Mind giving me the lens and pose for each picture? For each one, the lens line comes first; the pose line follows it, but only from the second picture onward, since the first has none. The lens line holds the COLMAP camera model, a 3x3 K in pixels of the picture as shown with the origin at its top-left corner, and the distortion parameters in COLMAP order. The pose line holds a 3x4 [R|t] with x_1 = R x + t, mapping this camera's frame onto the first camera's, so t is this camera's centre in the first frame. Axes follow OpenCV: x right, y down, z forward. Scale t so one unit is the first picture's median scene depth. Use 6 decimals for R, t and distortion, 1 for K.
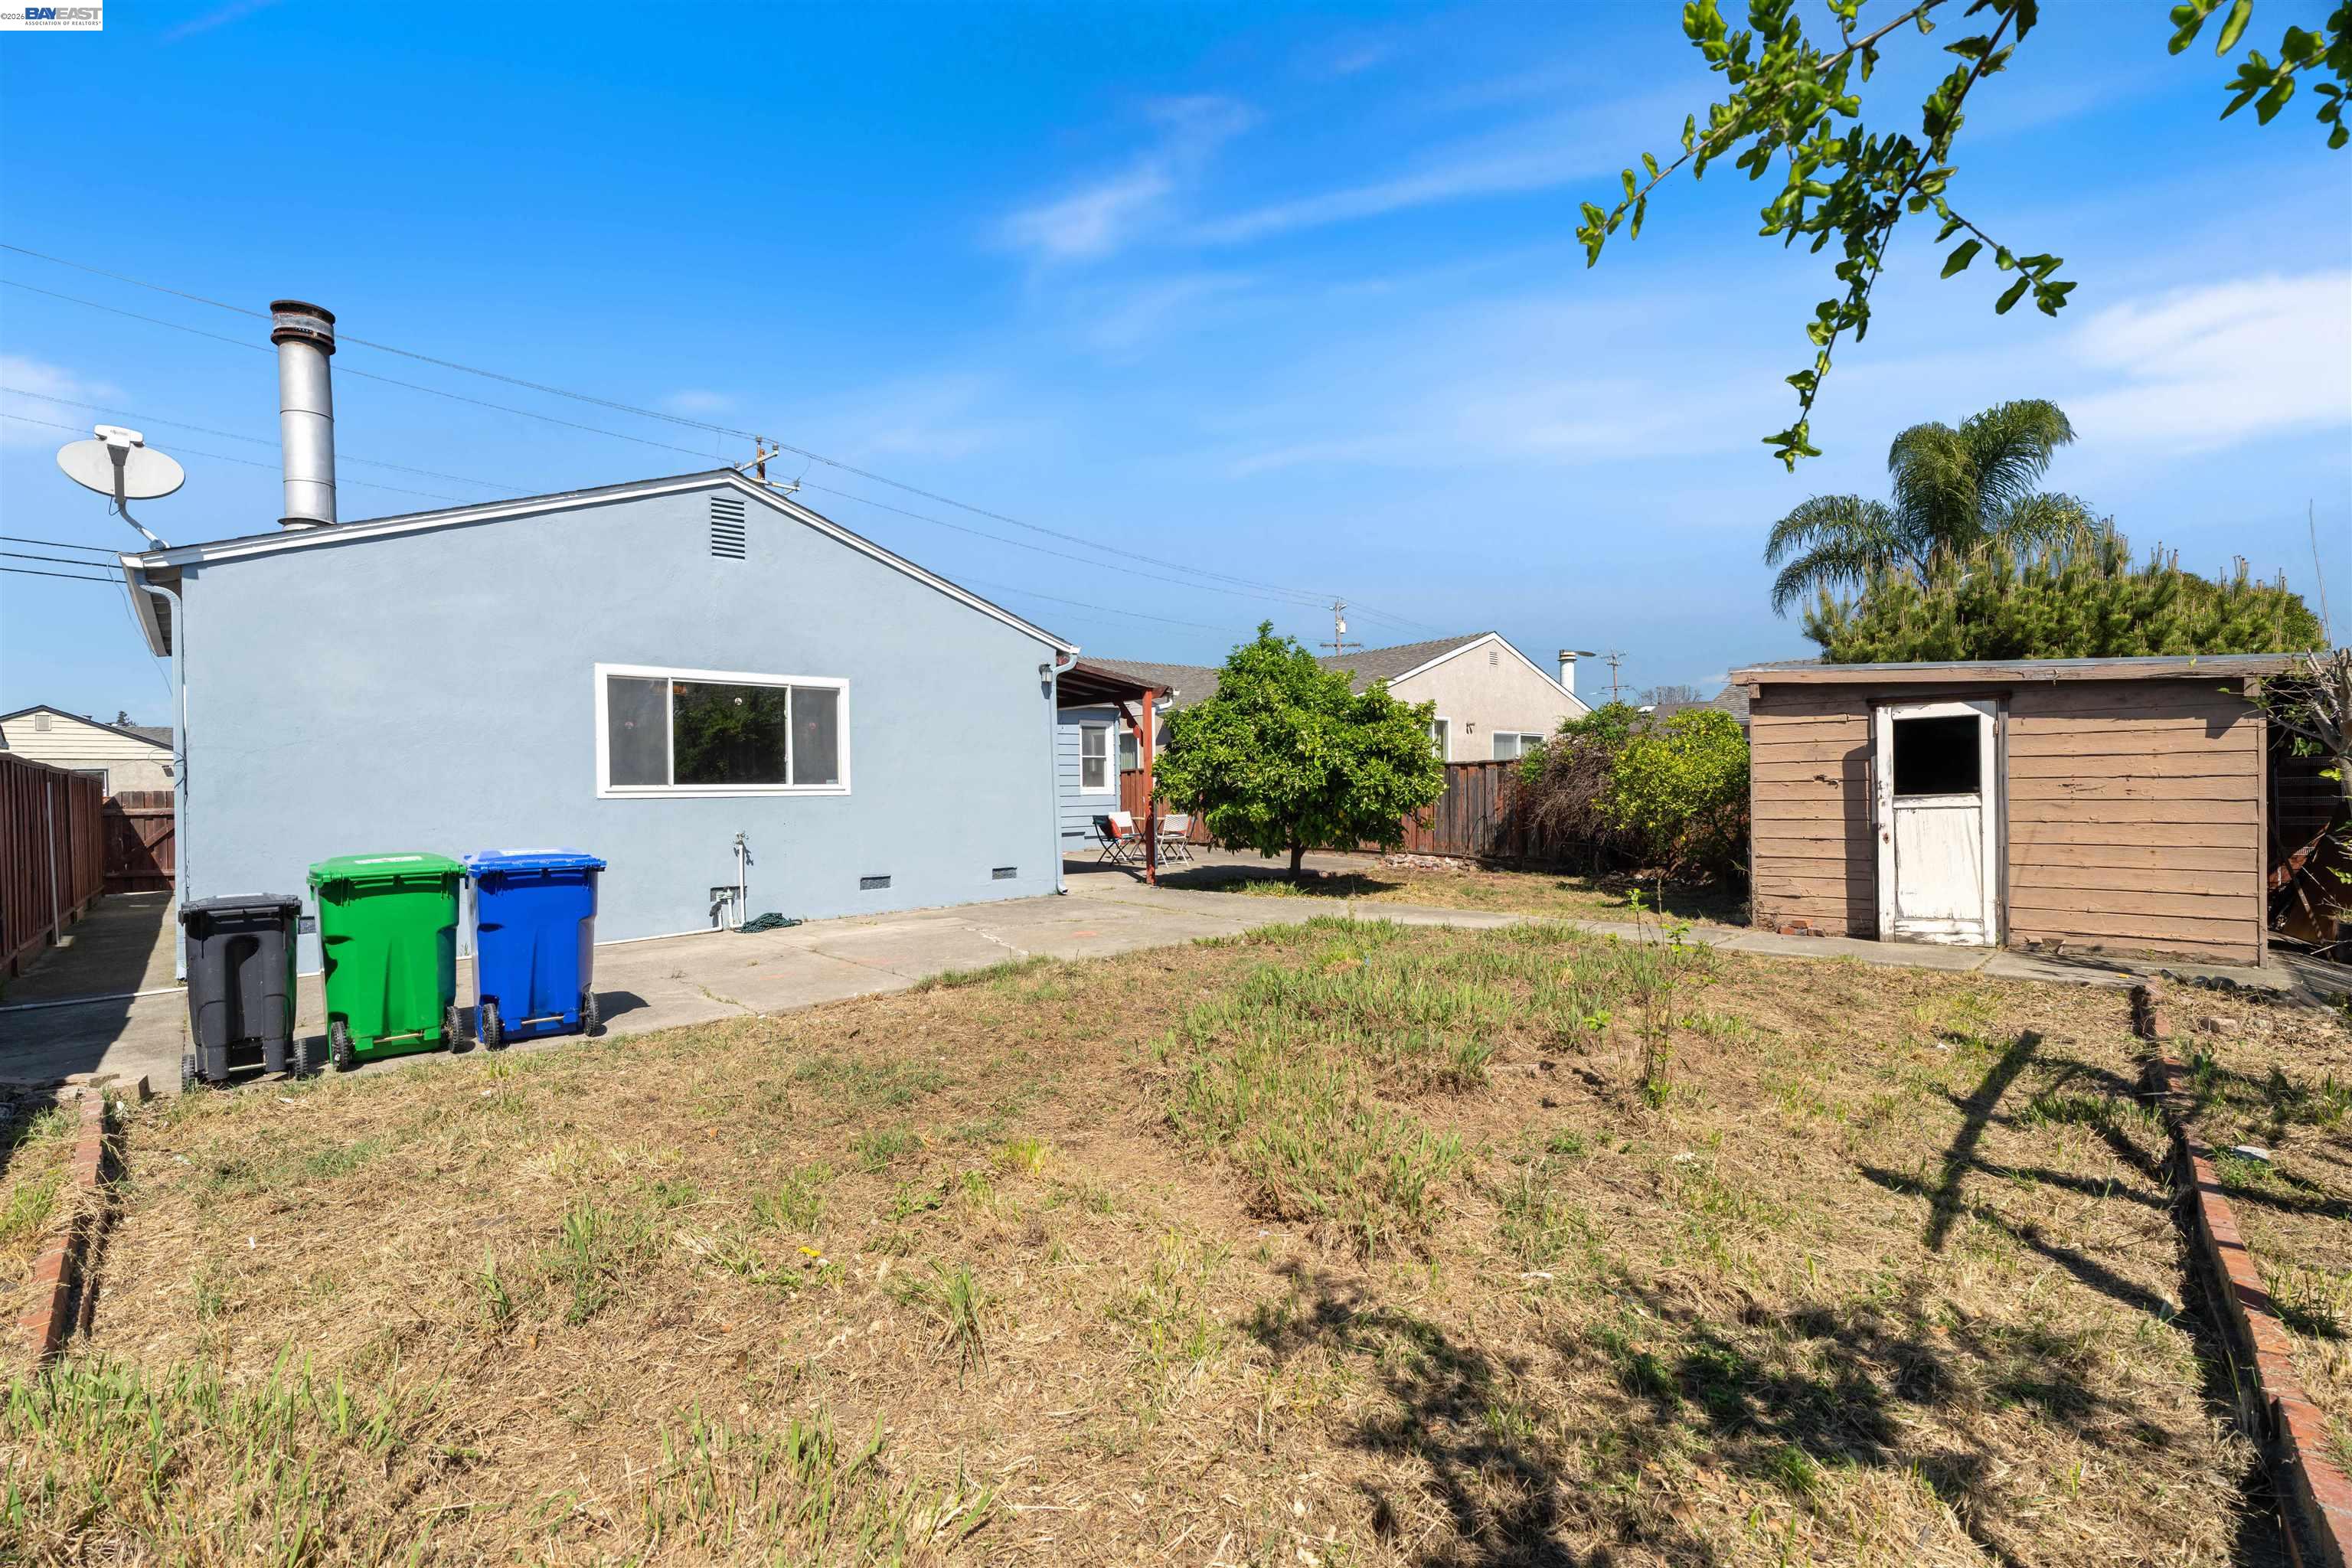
lens RADIAL K [[1061.7, 0, 1175.5], [0, 1061.7, 786.4], [0, 0, 1]] dist [-0.009950, 0.003093]
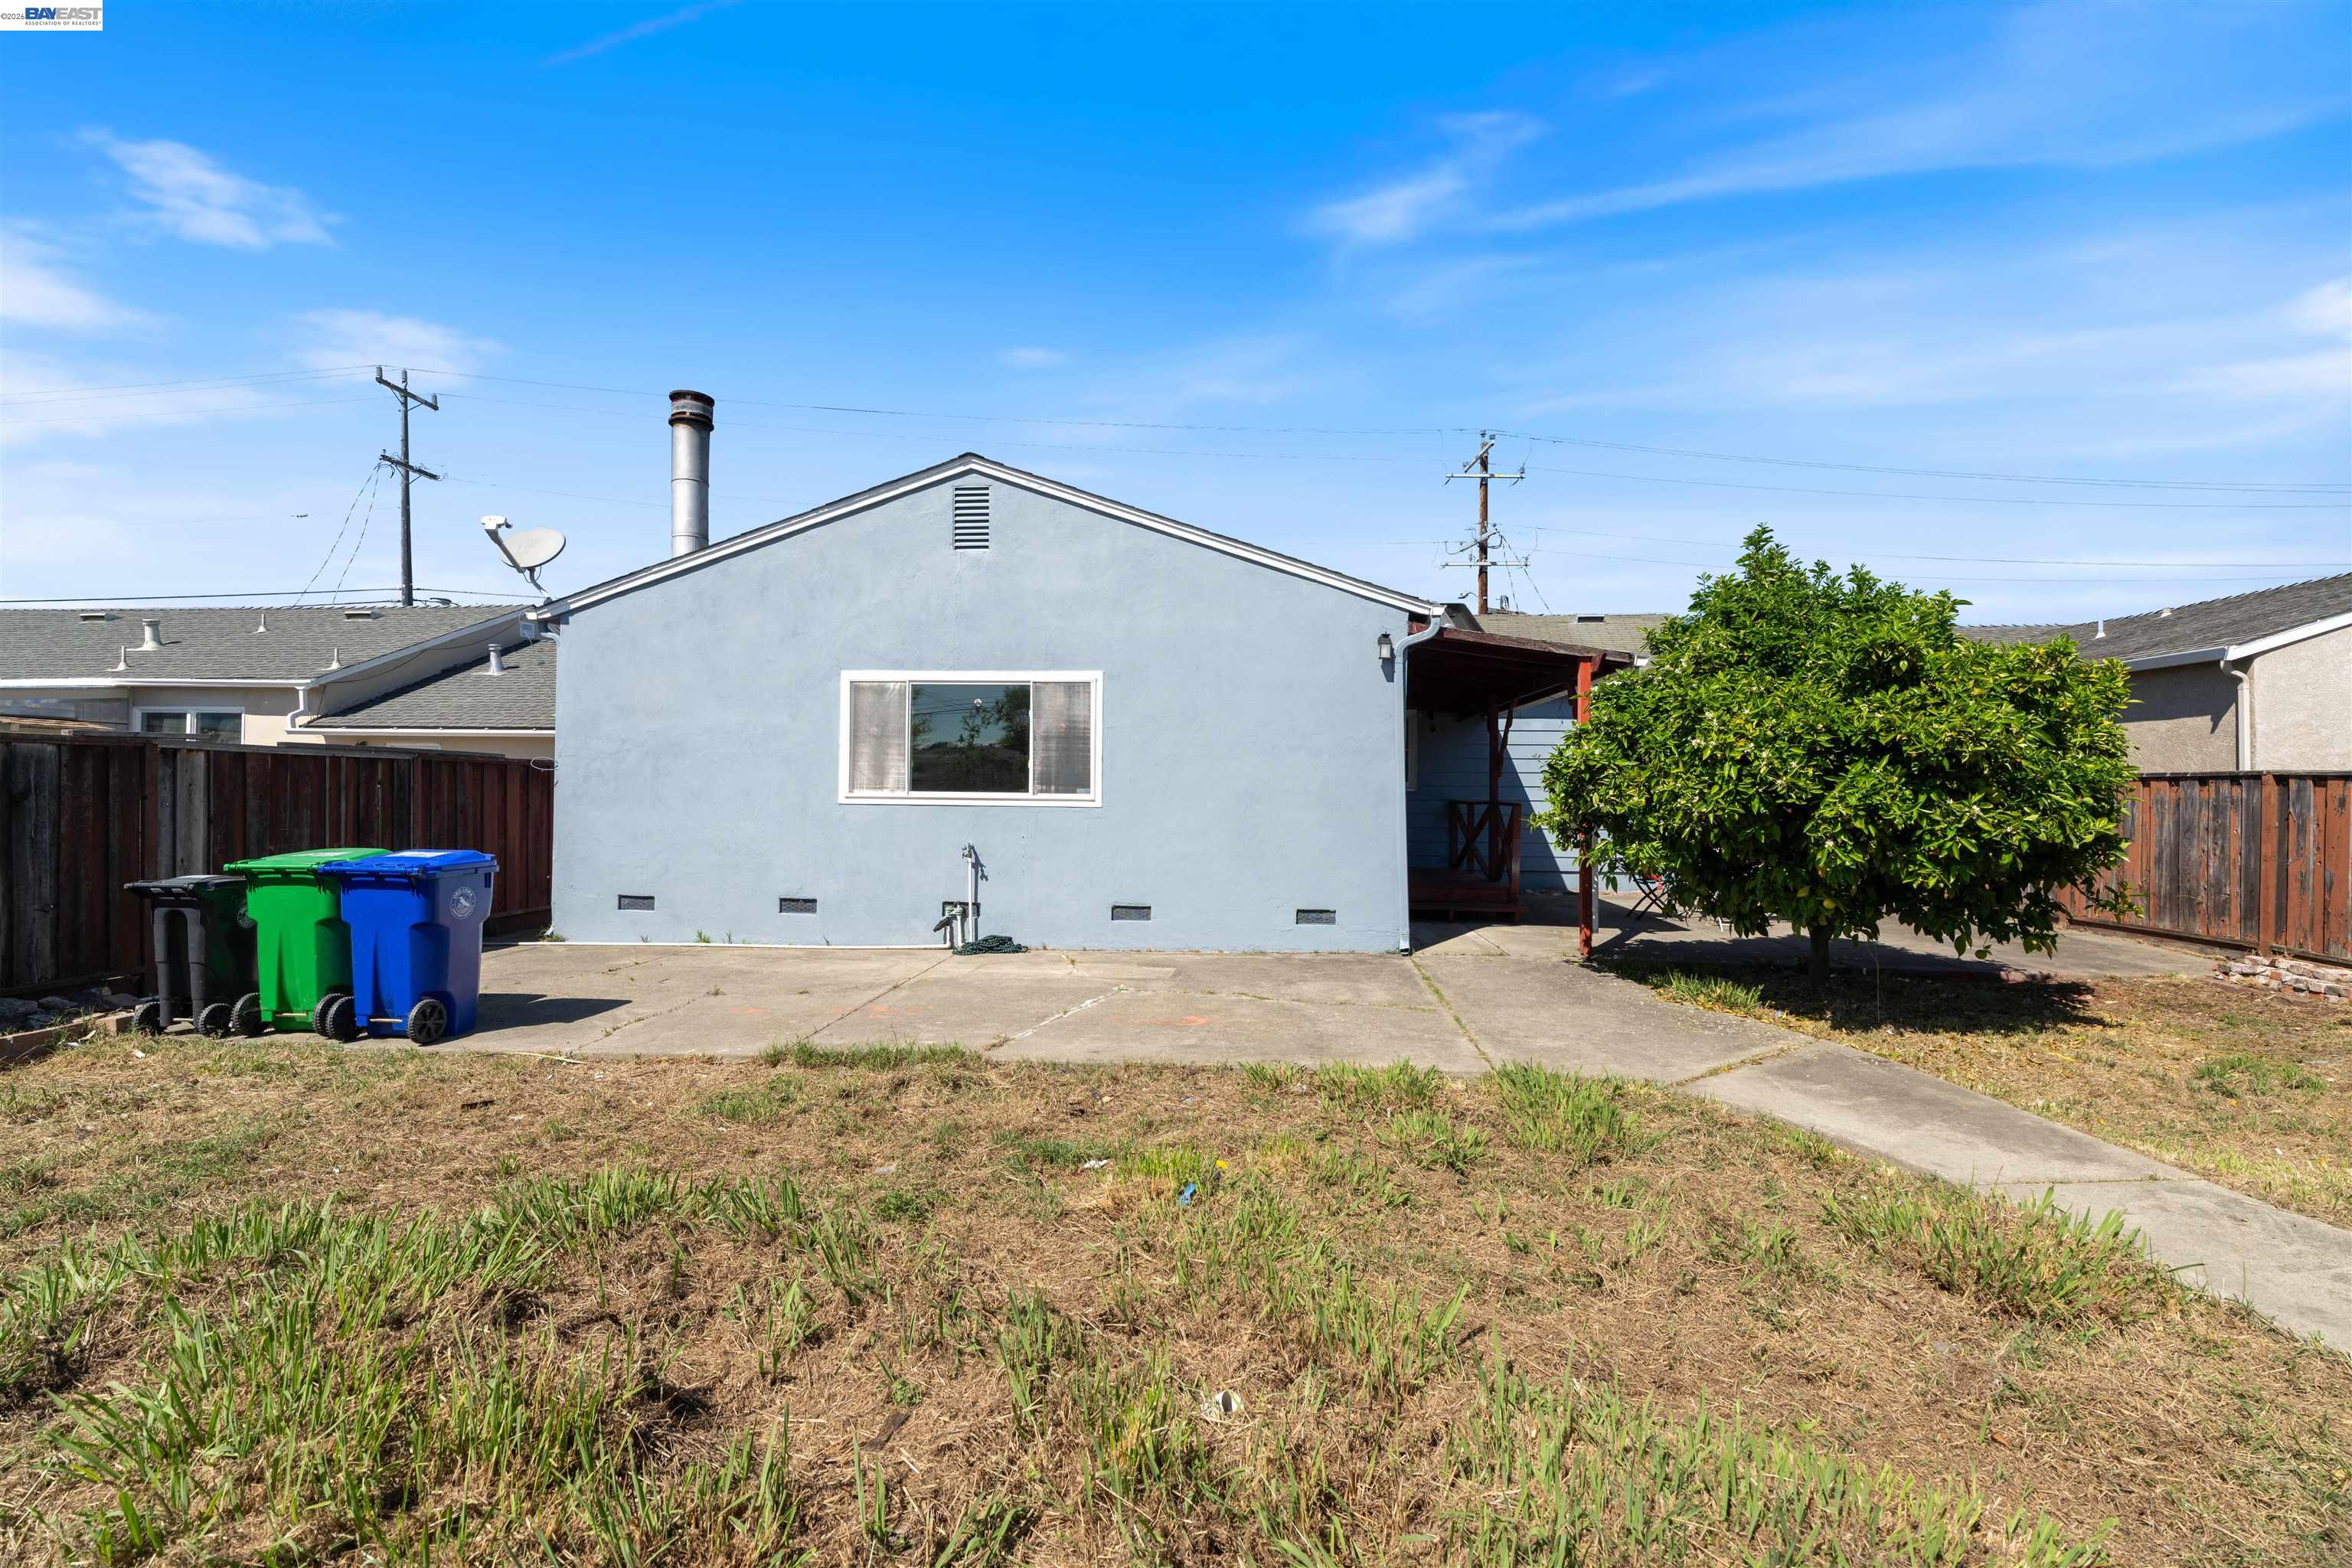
lens RADIAL K [[1061.7, 0, 1178.5], [0, 1061.7, 772.6], [0, 0, 1]] dist [-0.009950, 0.003093]
pose [[0.680572, 0.003705, -0.732672, 0.374635], [-0.018818, 0.999746, -0.012424, -0.010495], [0.732439, 0.022243, 0.680469, 0.485060]]
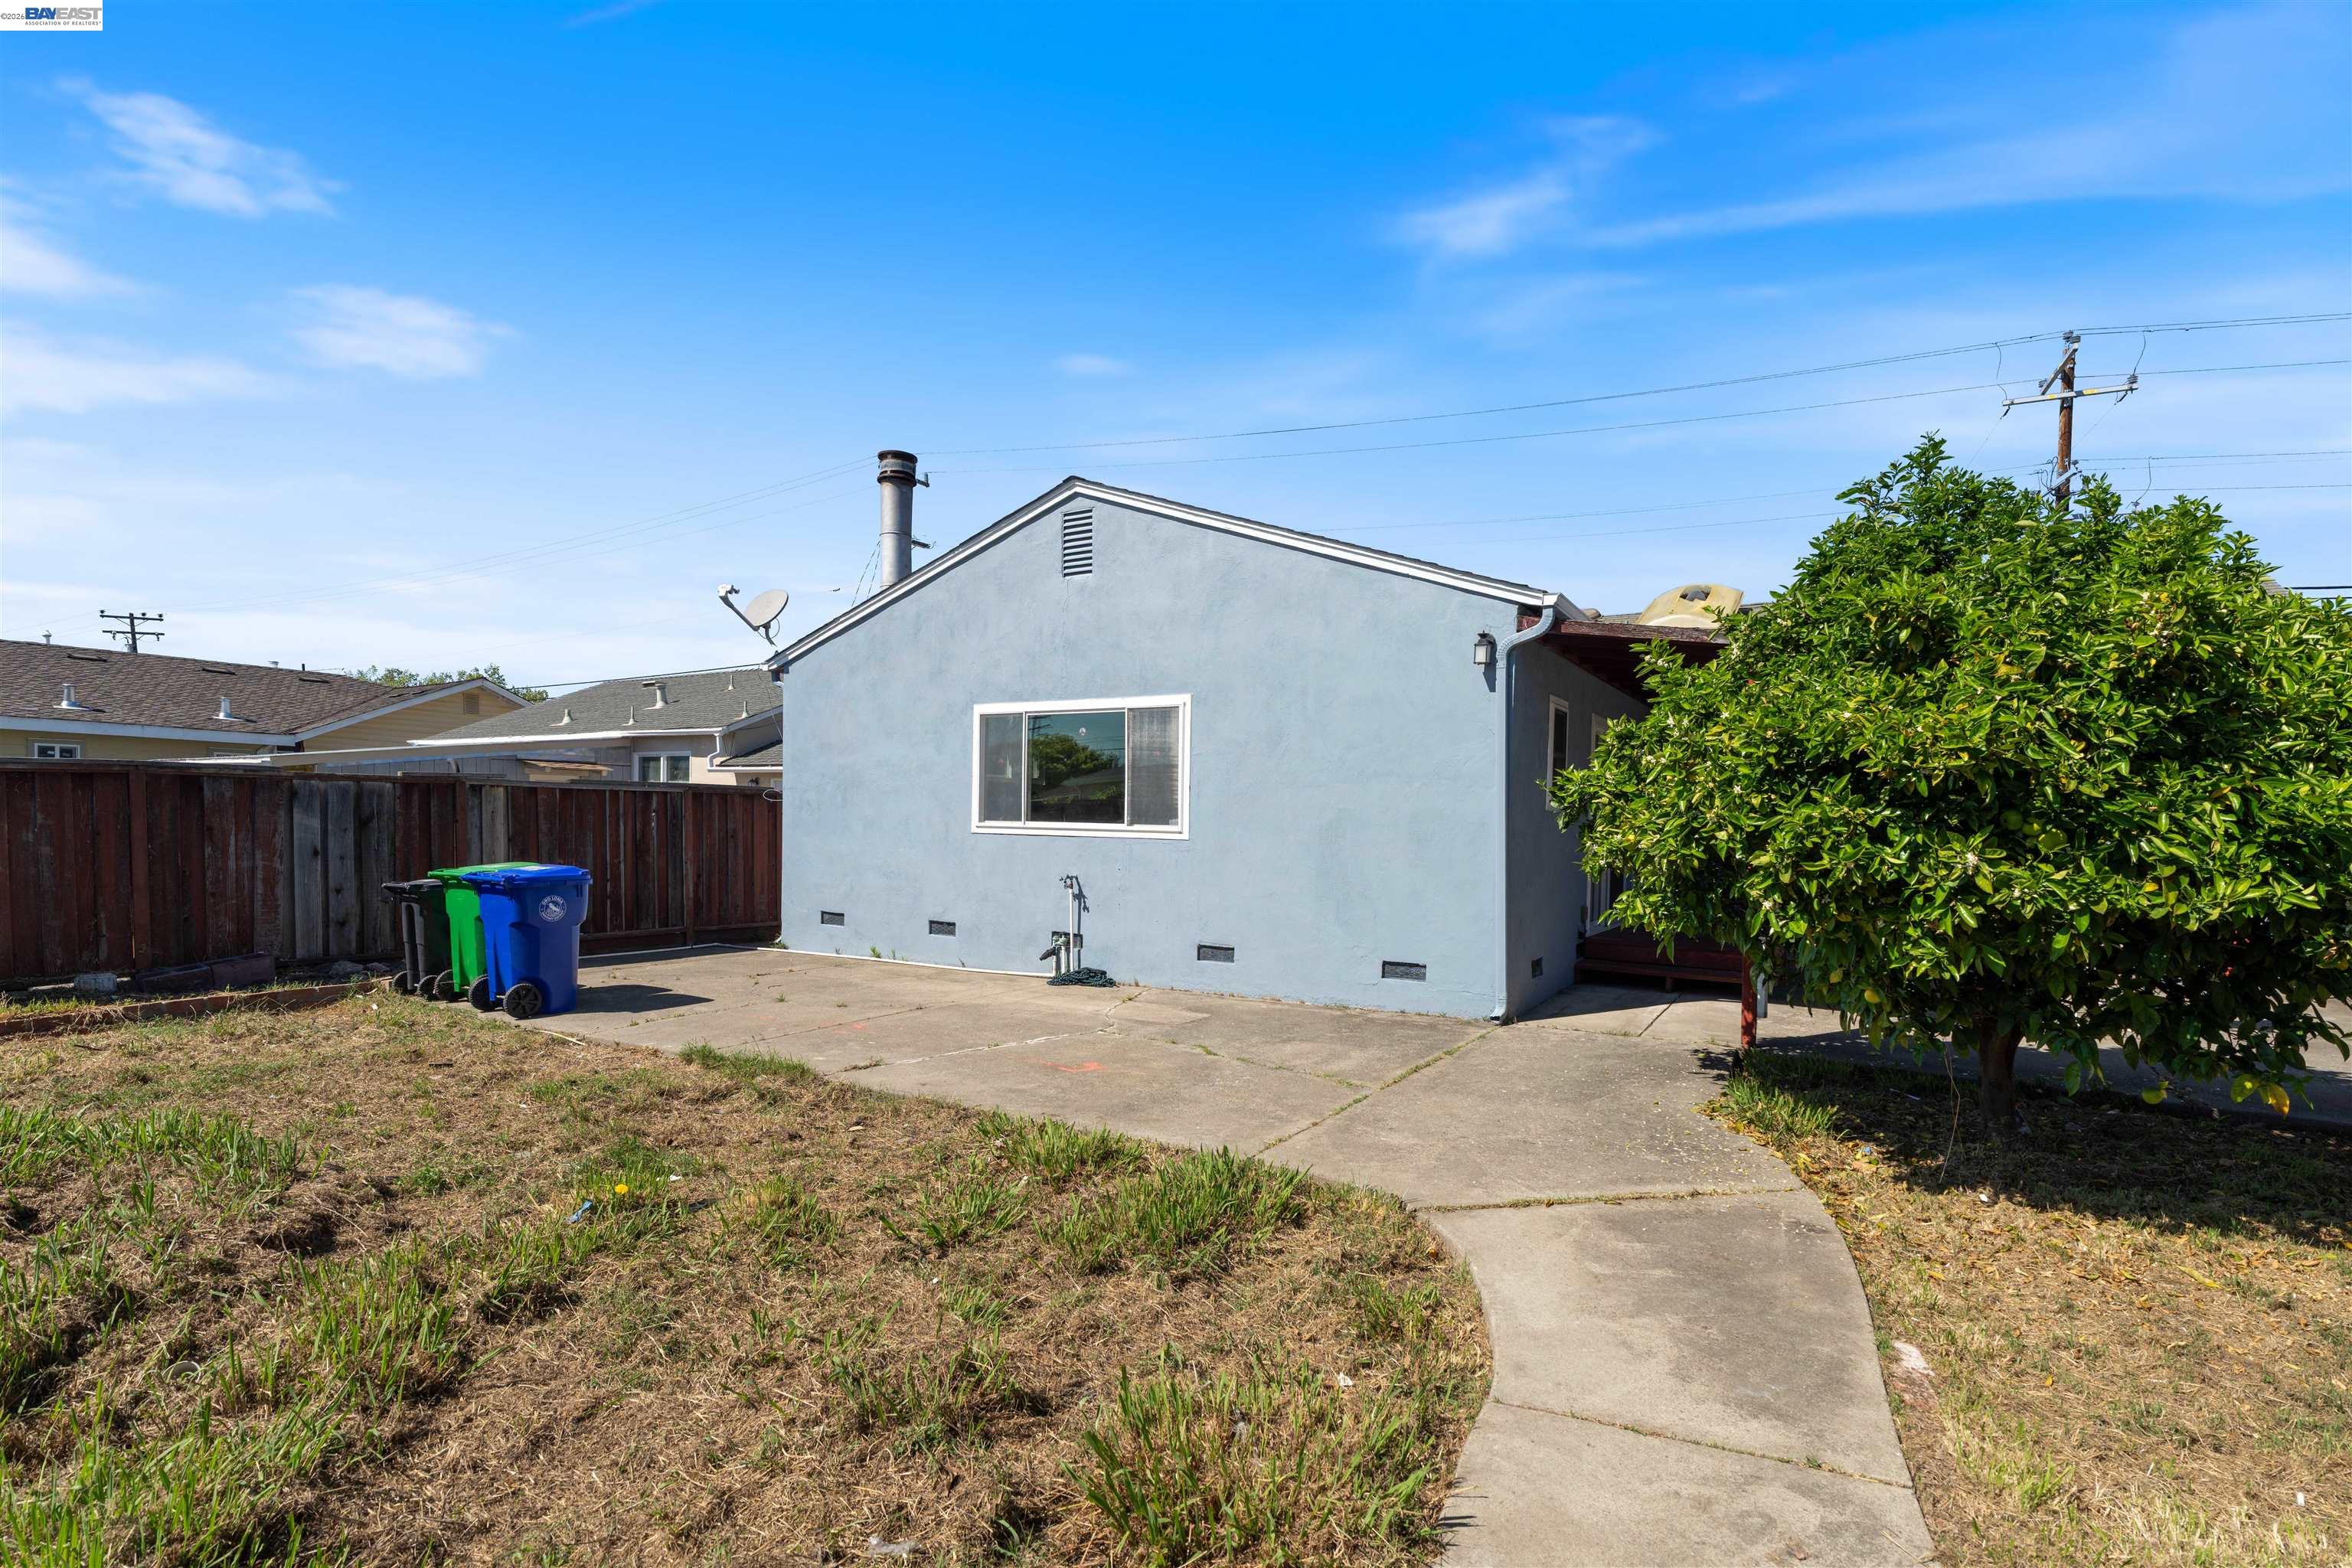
lens RADIAL K [[1122.3, 0, 1184.3], [0, 1122.3, 846.9], [0, 0, 1]] dist [-0.003086, -0.000530]
pose [[0.272996, 0.040440, -0.961165, 0.527592], [-0.022636, 0.999109, 0.035607, -0.016959], [0.961749, 0.012036, 0.273668, 0.797896]]
